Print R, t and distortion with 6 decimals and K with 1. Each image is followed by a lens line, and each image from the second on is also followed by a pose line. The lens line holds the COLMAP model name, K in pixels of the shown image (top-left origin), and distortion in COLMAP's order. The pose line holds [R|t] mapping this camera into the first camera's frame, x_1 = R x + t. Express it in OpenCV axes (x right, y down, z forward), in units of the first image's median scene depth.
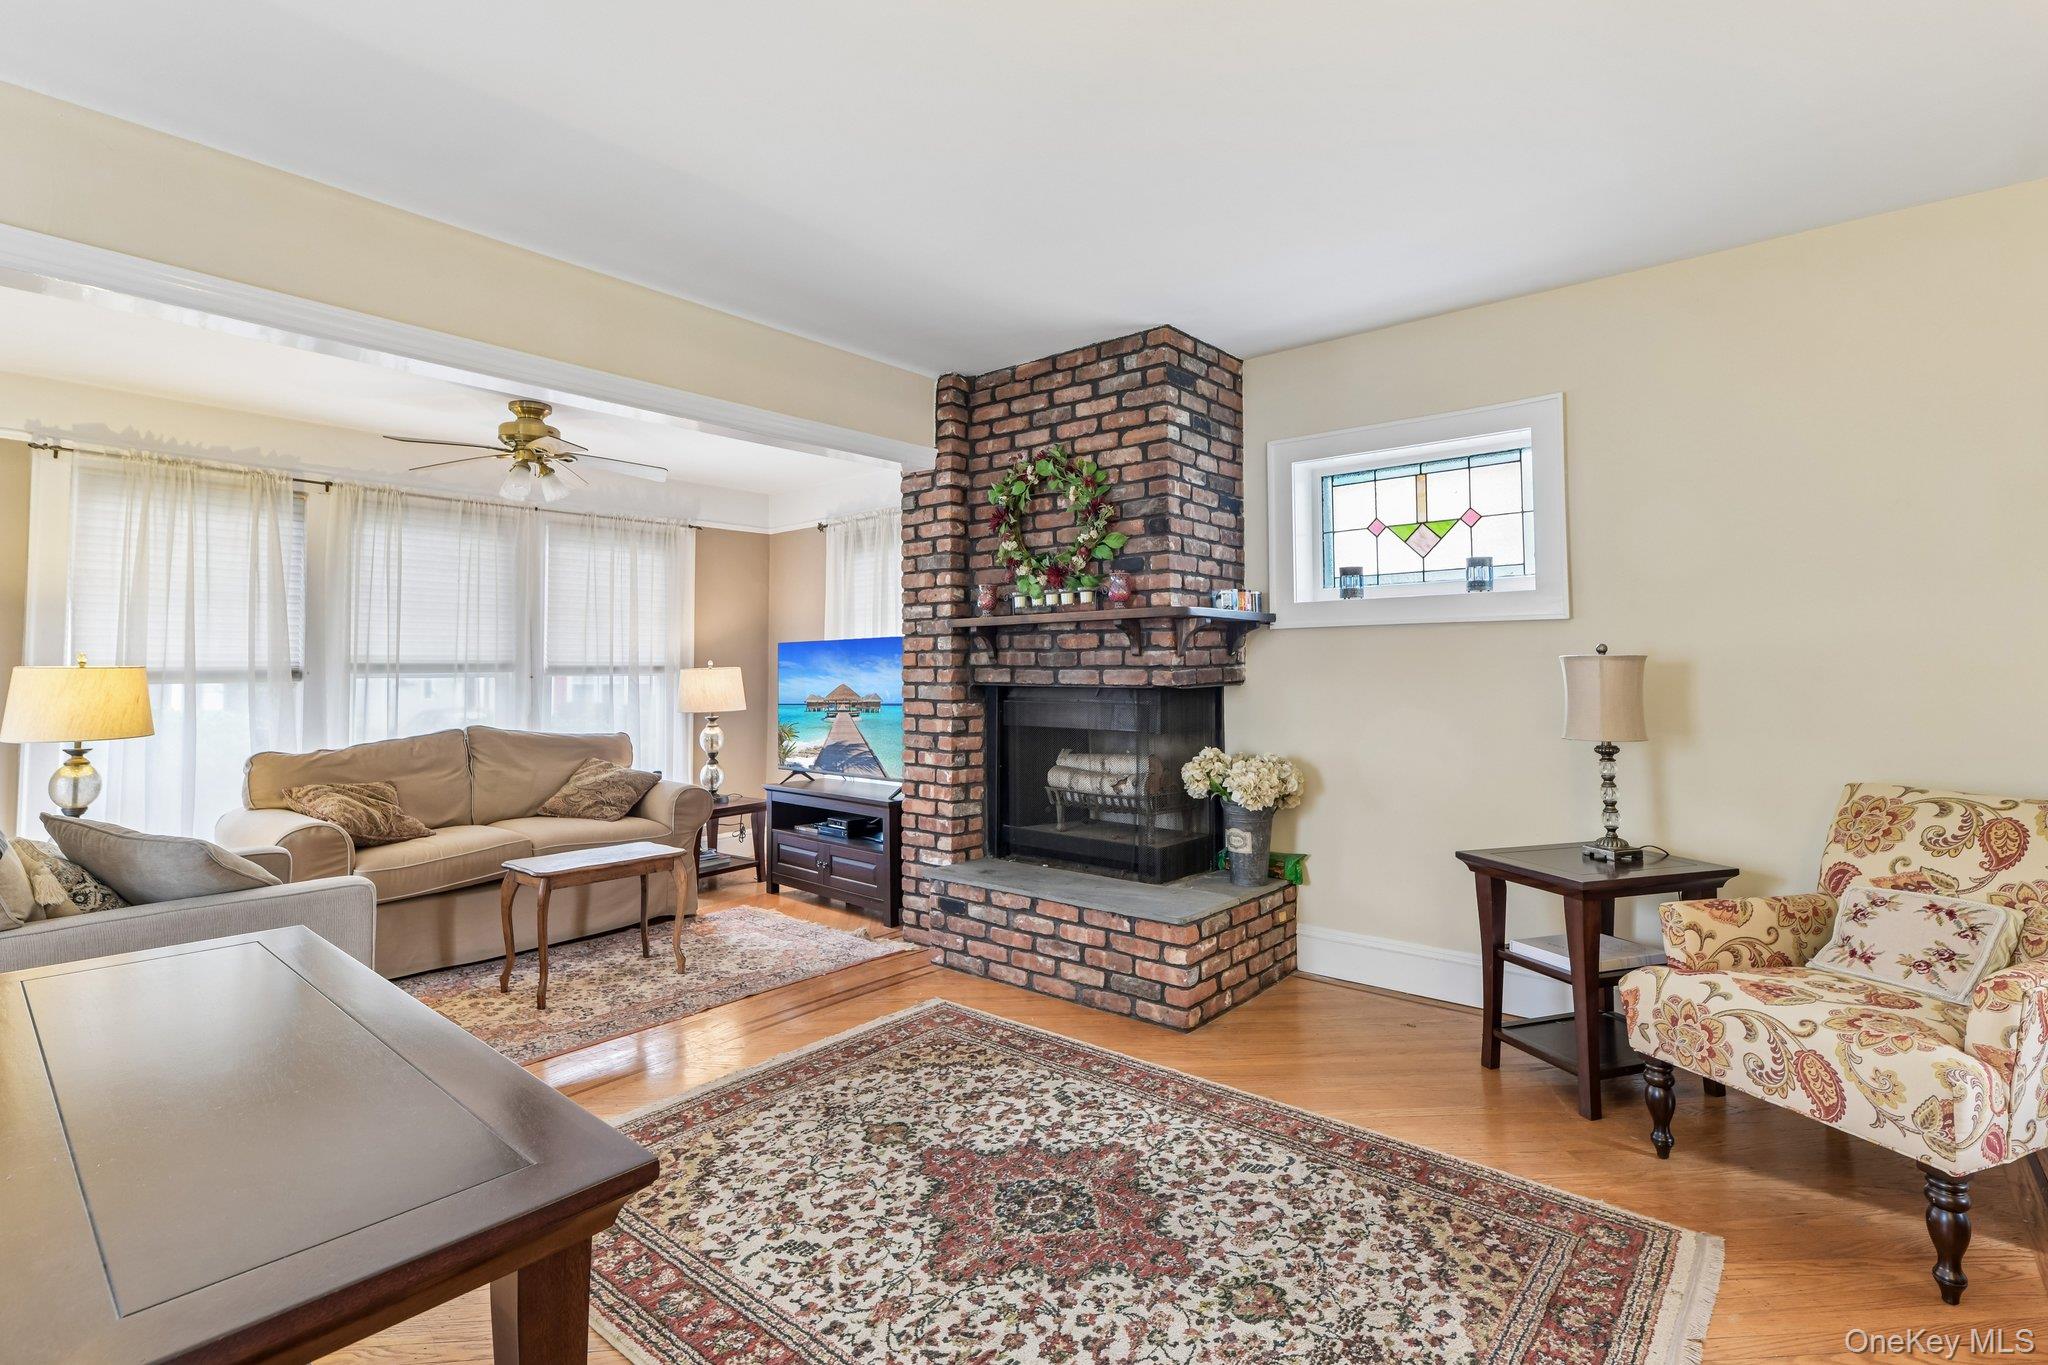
lens RADIAL K [[962.4, 0, 1025.0], [0, 962.4, 627.2], [0, 0, 1]] dist [0.001441, -0.000280]
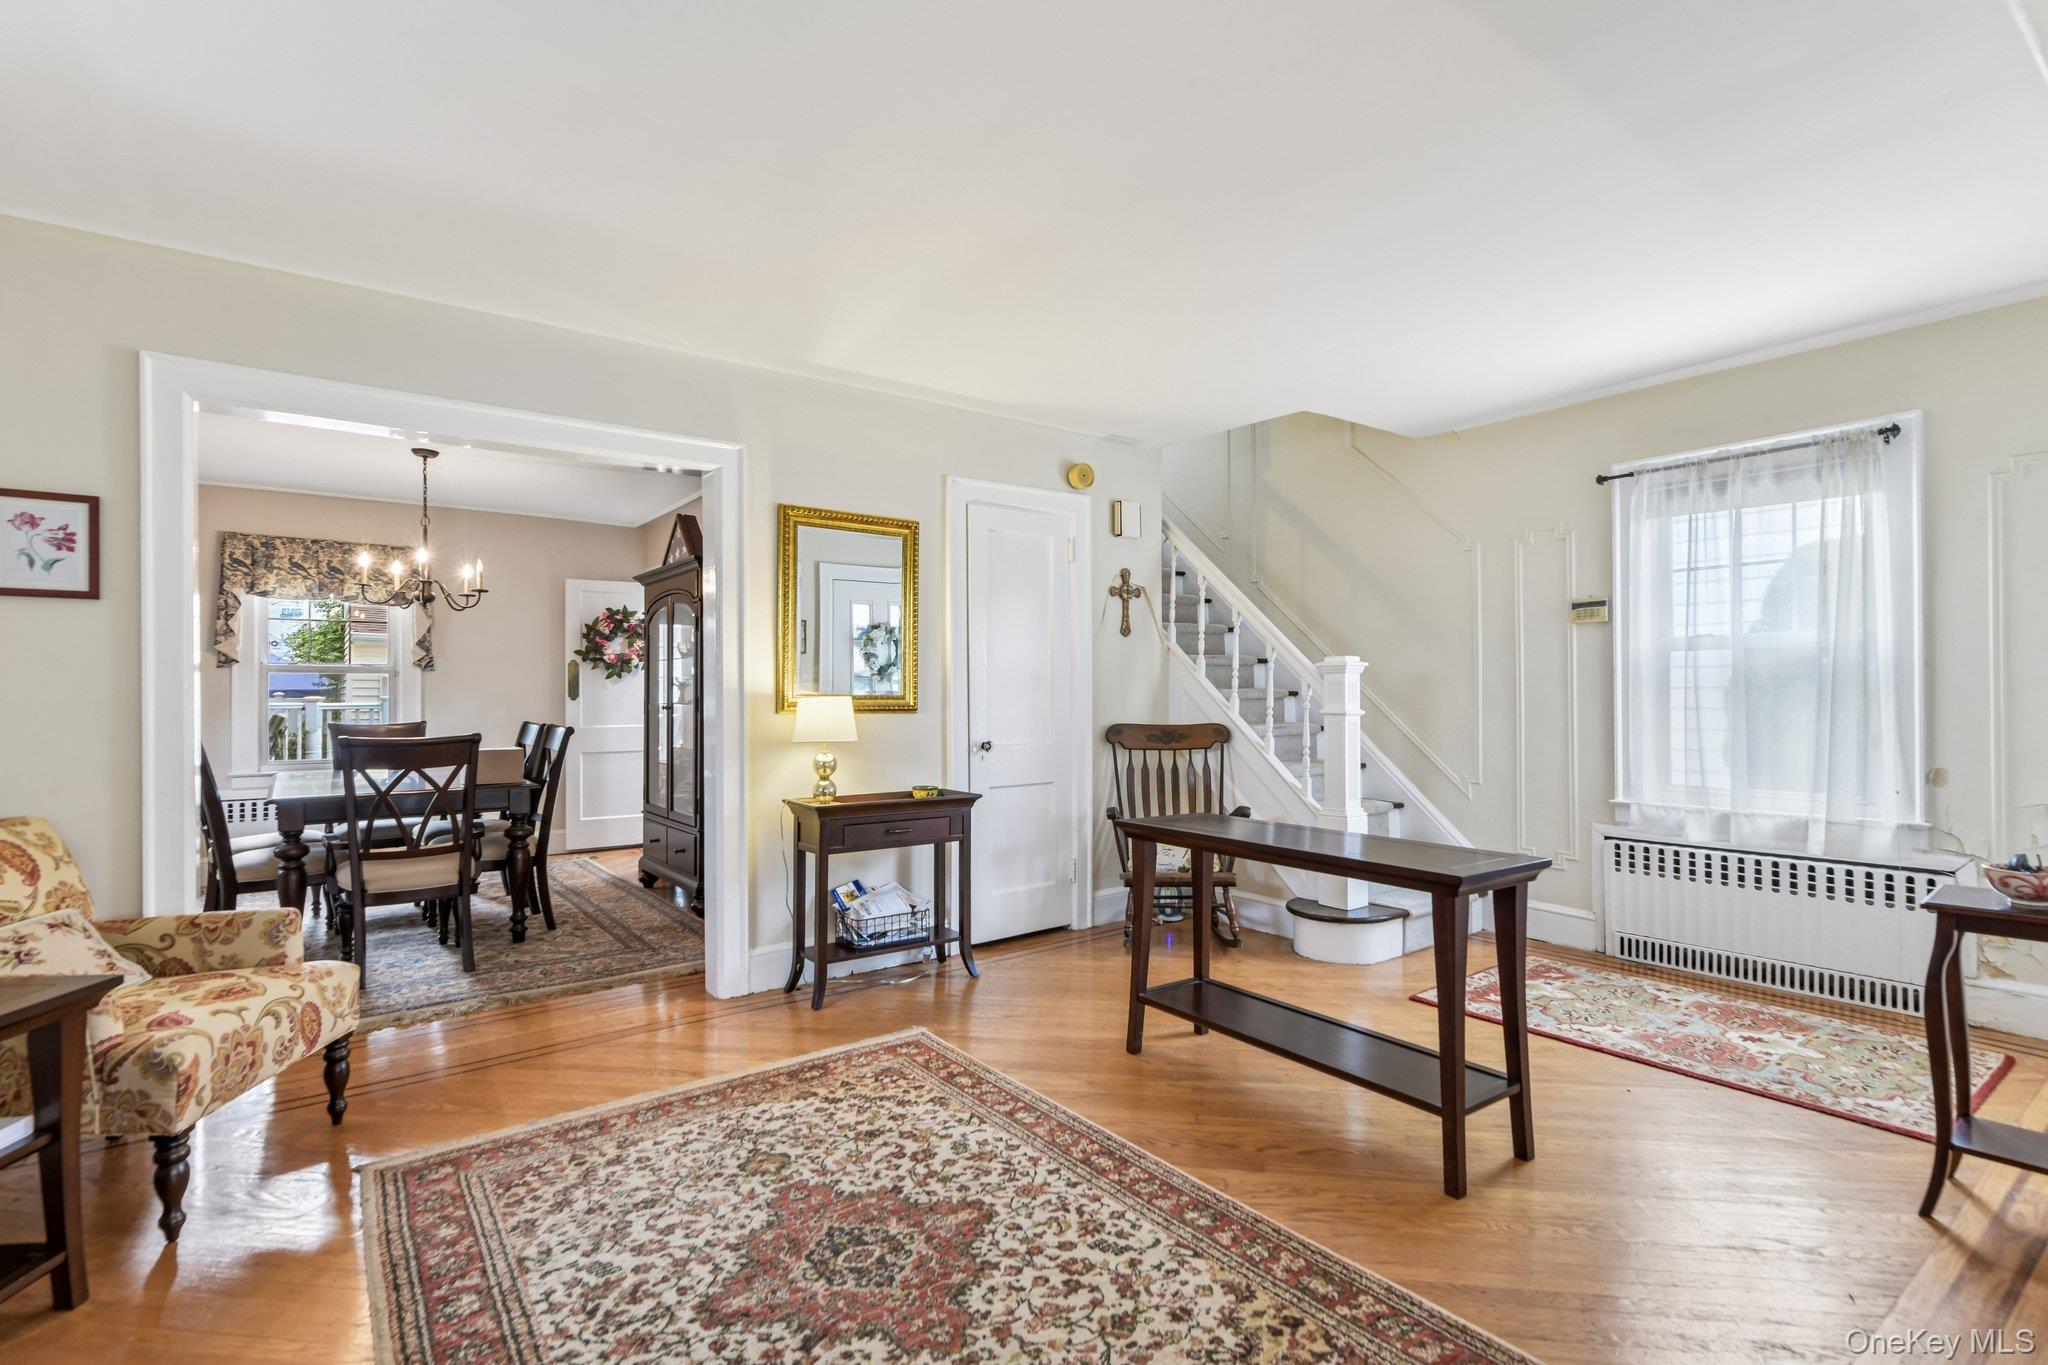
lens RADIAL K [[969.4, 0, 1018.9], [0, 969.4, 693.6], [0, 0, 1]] dist [0.002961, -0.001241]
pose [[-0.972120, 0.010850, 0.234235, -0.299182], [-0.000659, 0.998798, -0.049003, 0.076312], [-0.234485, -0.047791, -0.970944, 1.577858]]
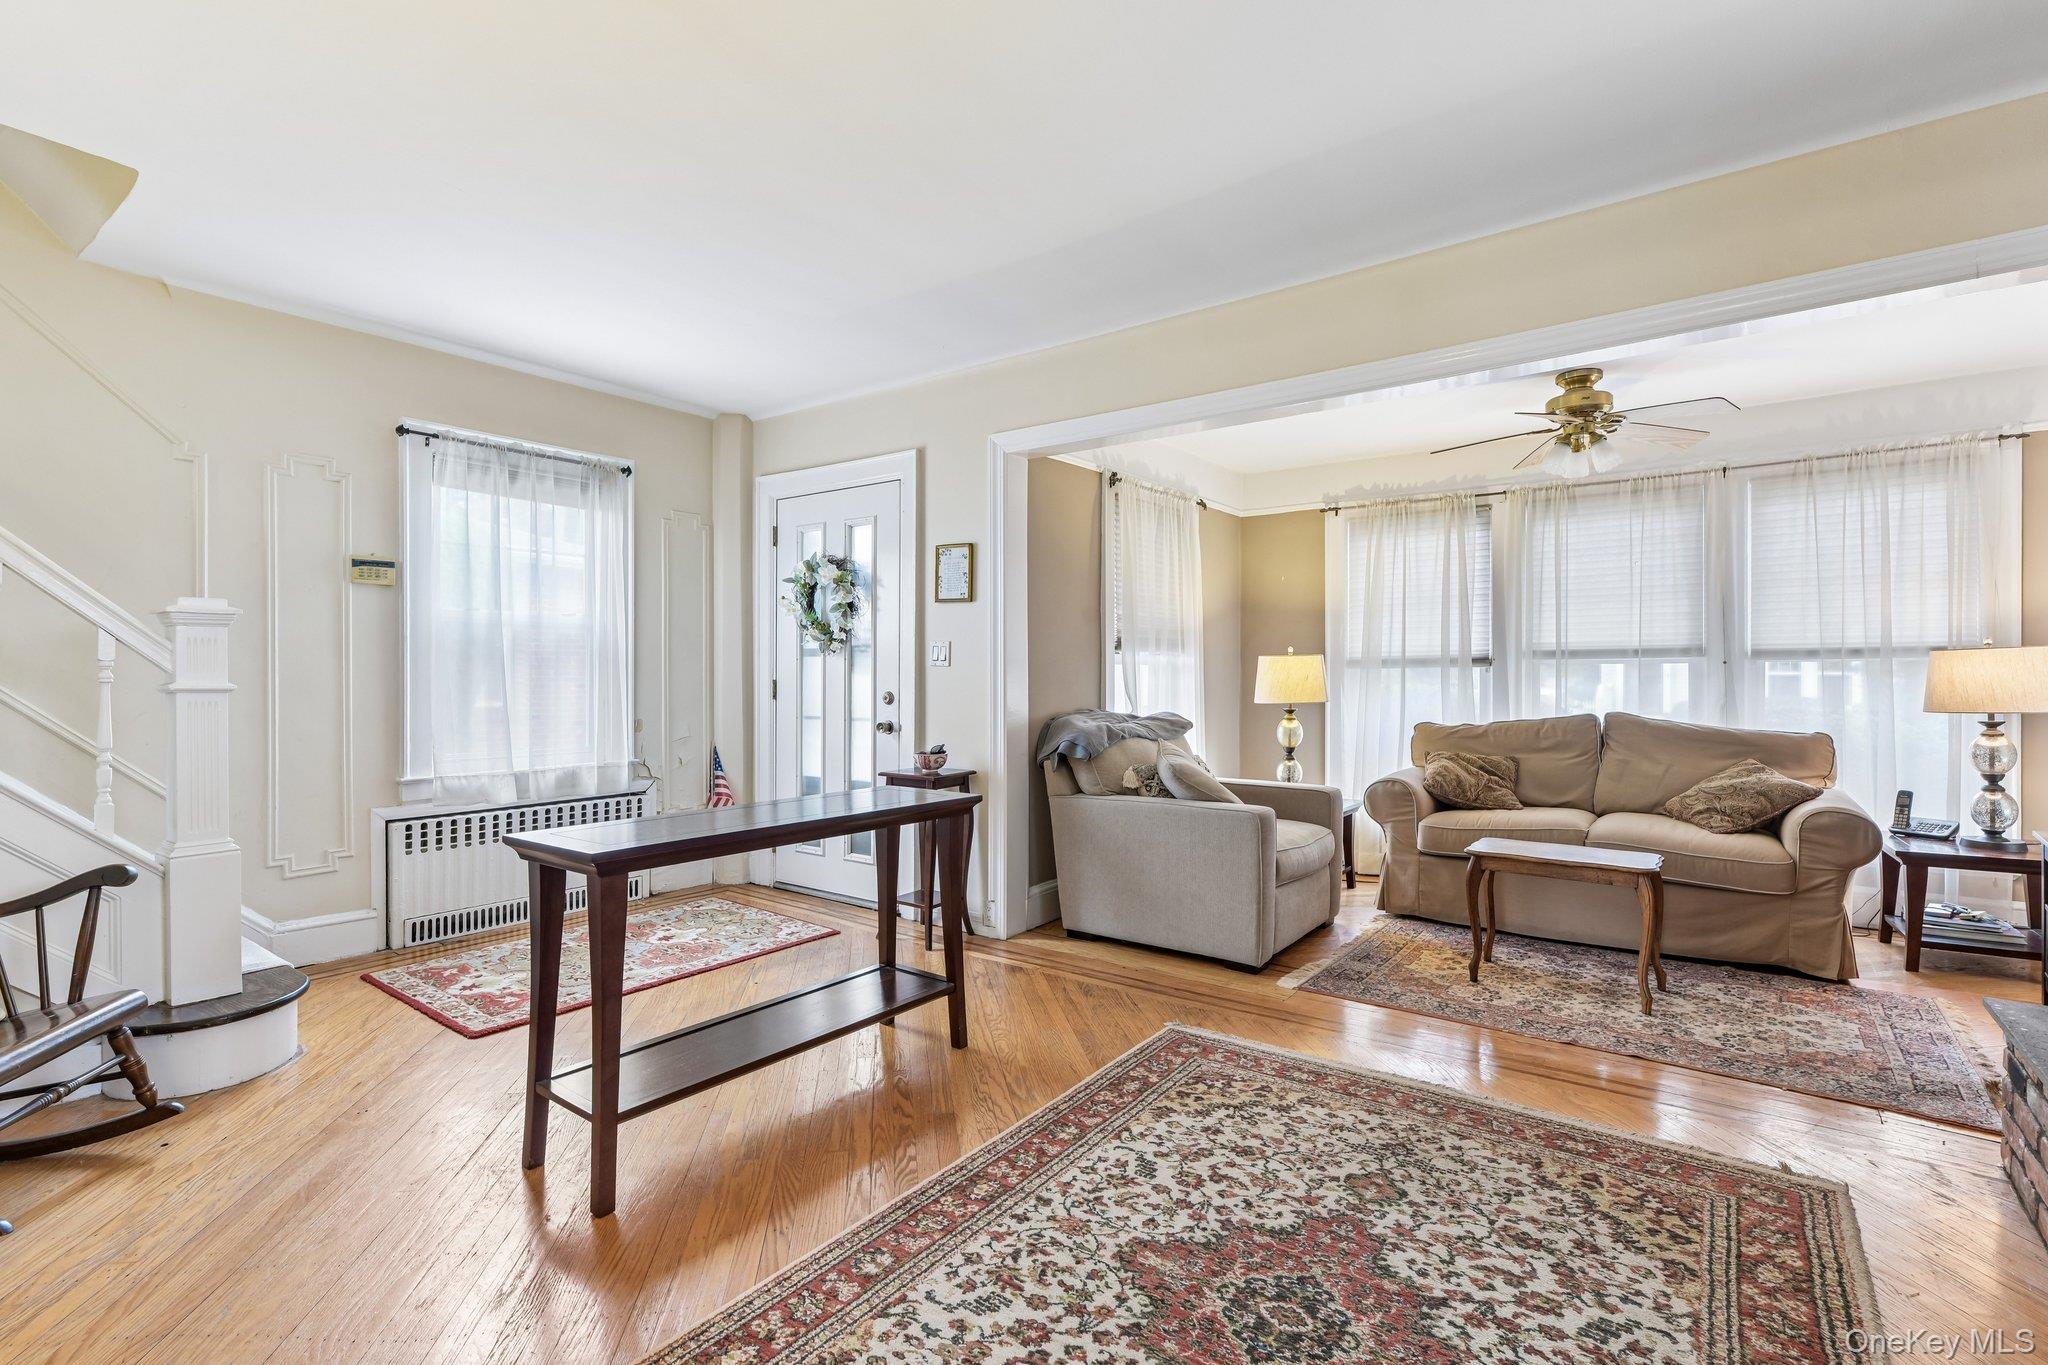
lens RADIAL K [[948.6, 0, 1014.9], [0, 948.6, 676.2], [0, 0, 1]] dist [0.001728, -0.000591]
pose [[0.047815, 0.008907, -0.998816, 0.644110], [0.049529, 0.998709, 0.011278, 0.045194], [0.997627, -0.050010, 0.047312, 0.630598]]
